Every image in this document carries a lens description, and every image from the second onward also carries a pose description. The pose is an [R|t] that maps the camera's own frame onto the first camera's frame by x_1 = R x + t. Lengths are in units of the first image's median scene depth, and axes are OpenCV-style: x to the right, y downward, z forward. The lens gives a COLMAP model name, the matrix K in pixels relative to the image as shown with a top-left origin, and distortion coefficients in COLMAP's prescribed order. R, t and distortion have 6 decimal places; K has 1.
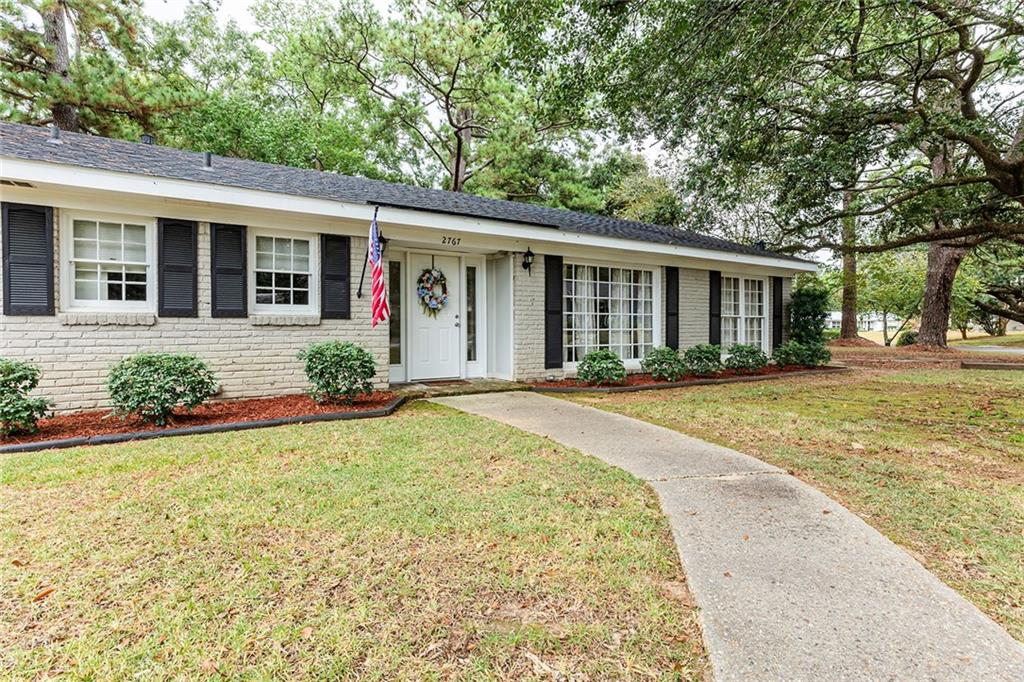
lens RADIAL K [[495.6, 0, 511.9], [0, 495.6, 334.2], [0, 0, 1]] dist [-0.000418, 0.000232]
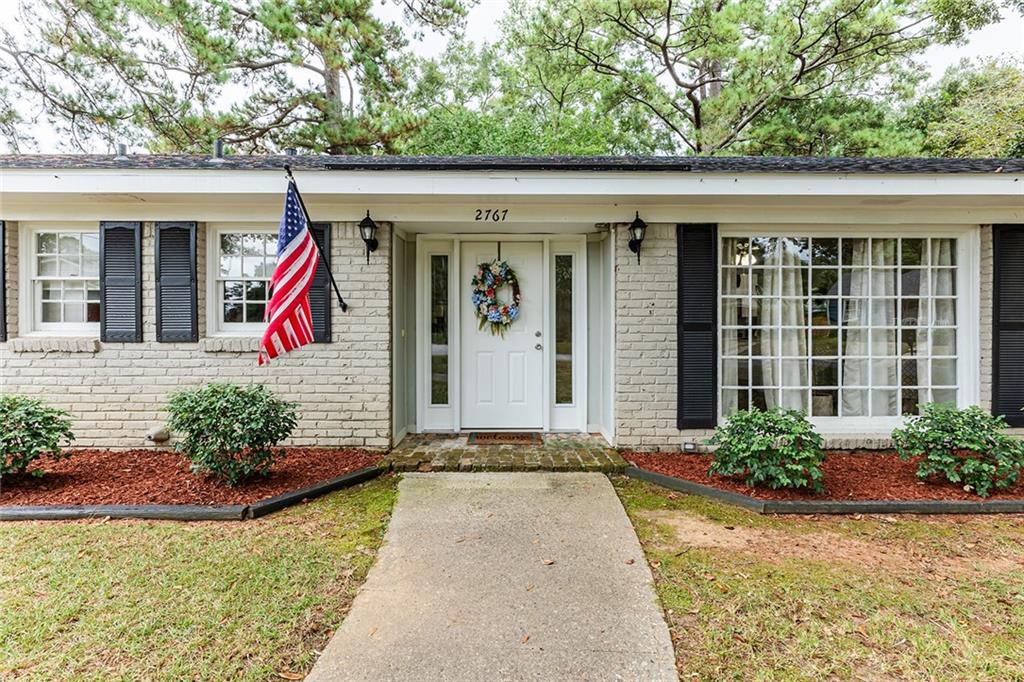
lens RADIAL K [[507.4, 0, 510.2], [0, 507.4, 335.1], [0, 0, 1]] dist [-0.001016, 0.000430]
pose [[0.854639, 0.006203, -0.519185, 0.207393], [-0.007522, 0.999972, -0.000434, -0.034623], [0.519168, 0.004276, 0.854662, 0.428737]]
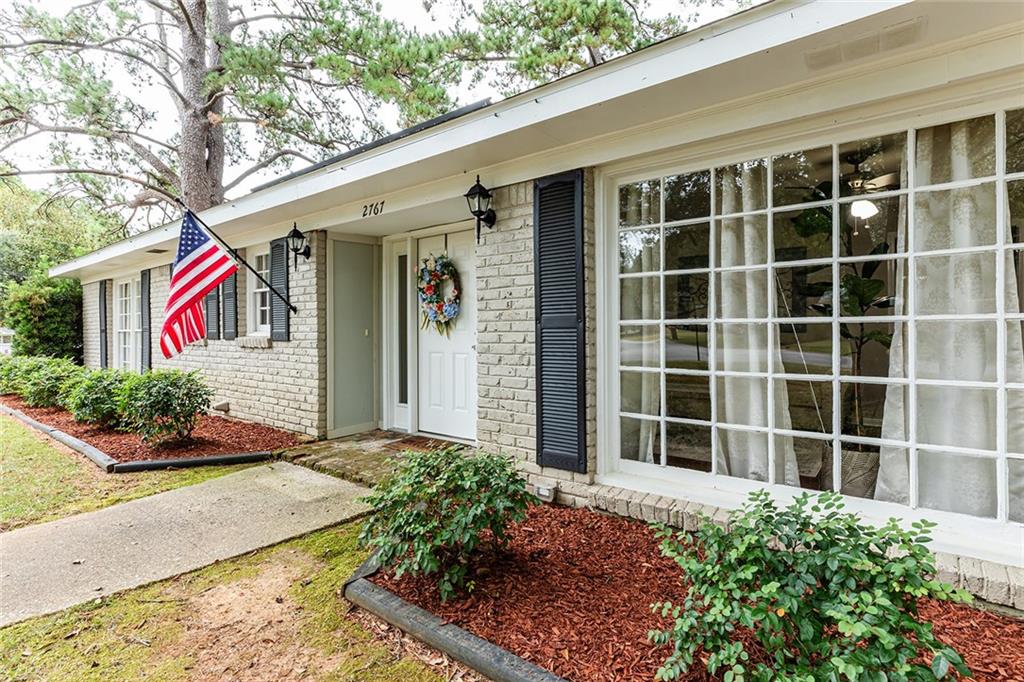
lens RADIAL K [[495.6, 0, 511.9], [0, 495.6, 334.2], [0, 0, 1]] dist [-0.000418, 0.000232]
pose [[0.344590, 0.005784, -0.938736, 0.448768], [-0.006723, 0.999971, 0.003694, -0.038035], [0.938729, 0.005039, 0.344618, 0.866663]]
